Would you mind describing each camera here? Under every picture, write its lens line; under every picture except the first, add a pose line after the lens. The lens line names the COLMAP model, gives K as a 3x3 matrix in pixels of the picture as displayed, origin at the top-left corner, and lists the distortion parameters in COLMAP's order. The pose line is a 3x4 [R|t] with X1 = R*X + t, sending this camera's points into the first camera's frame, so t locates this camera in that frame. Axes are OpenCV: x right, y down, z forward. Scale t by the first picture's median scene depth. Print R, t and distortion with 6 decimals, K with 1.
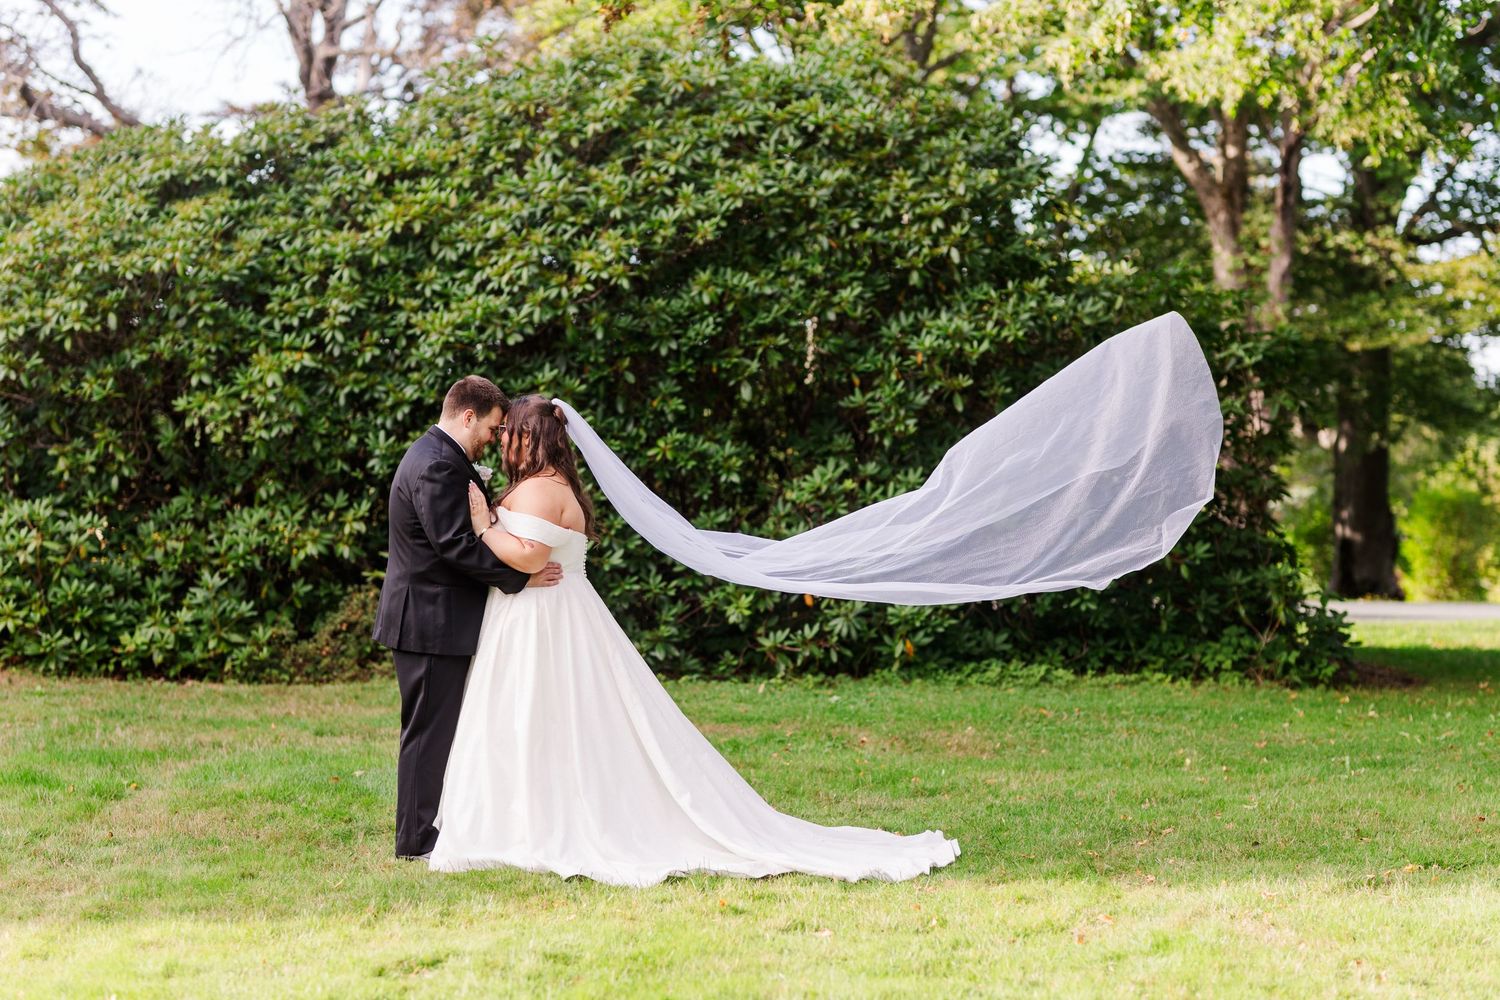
lens RADIAL K [[3490.8, 0, 746.2], [0, 3490.8, 479.4], [0, 0, 1]] dist [-0.011364, 0.338499]
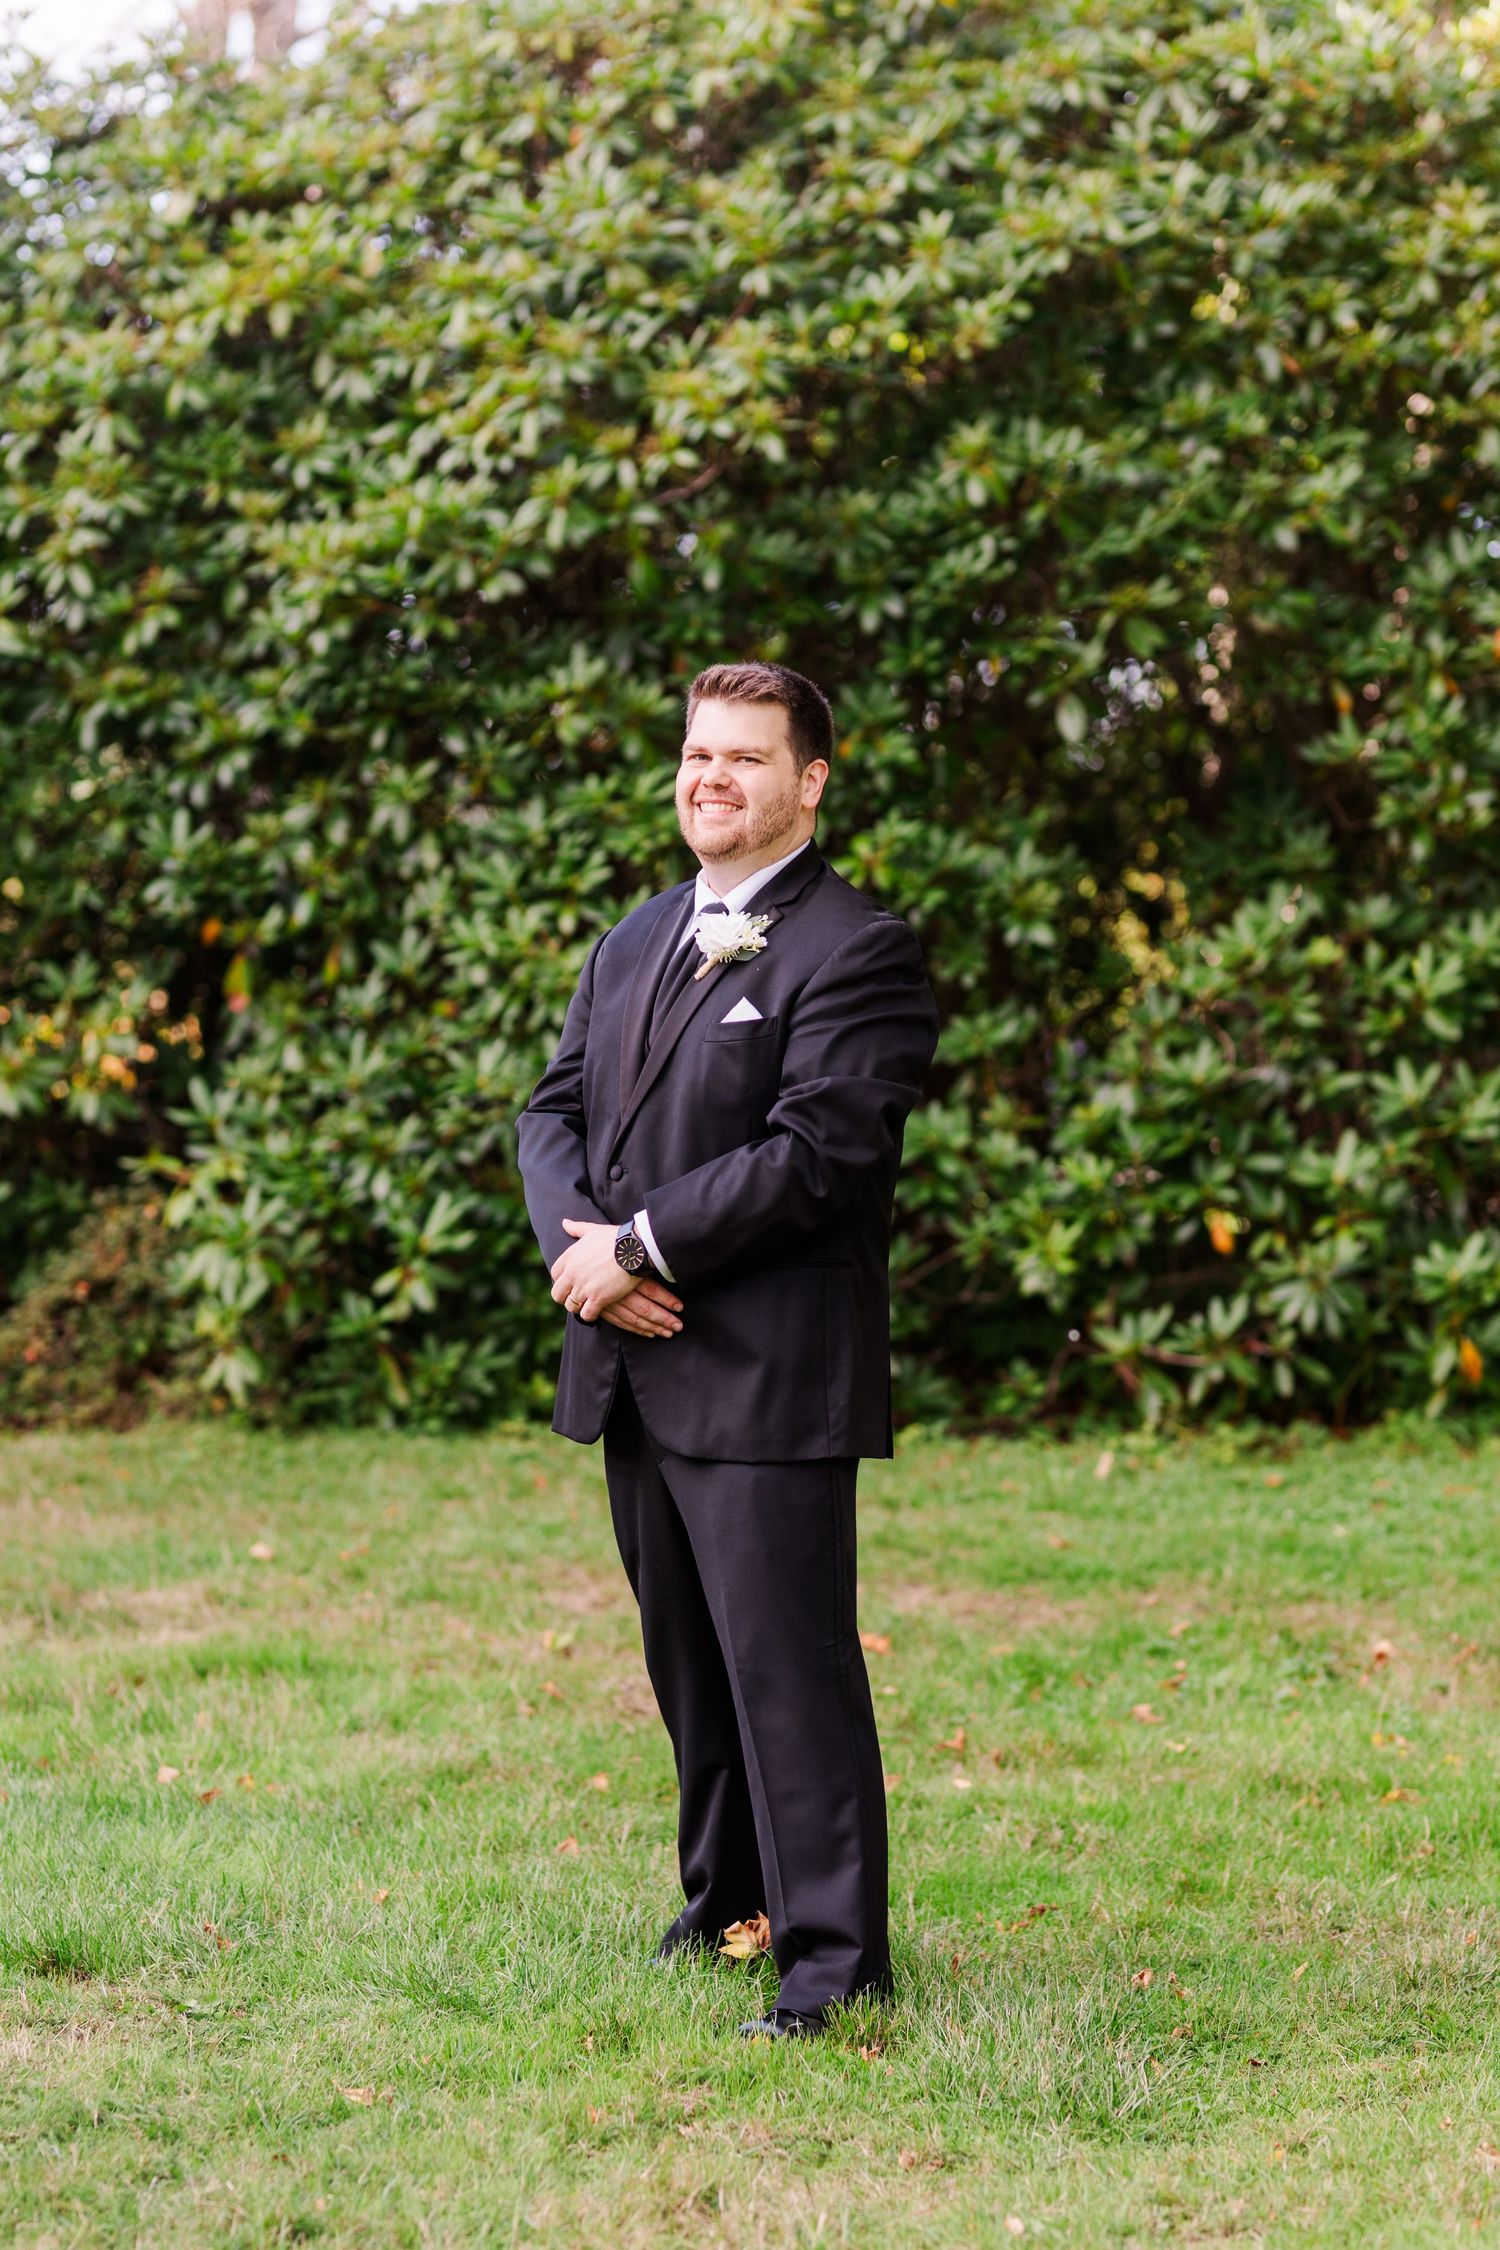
lens RADIAL K [[5831.9, 0, 750.0], [0, 5831.9, 1125.0], [0, 0, 1]] dist [0.047343, -0.143613]
pose [[0.998125, 0.010325, -0.060336, 0.003941], [-0.008452, 0.999477, 0.031207, 0.000918], [0.060627, -0.030638, 0.997690, 0.316562]]
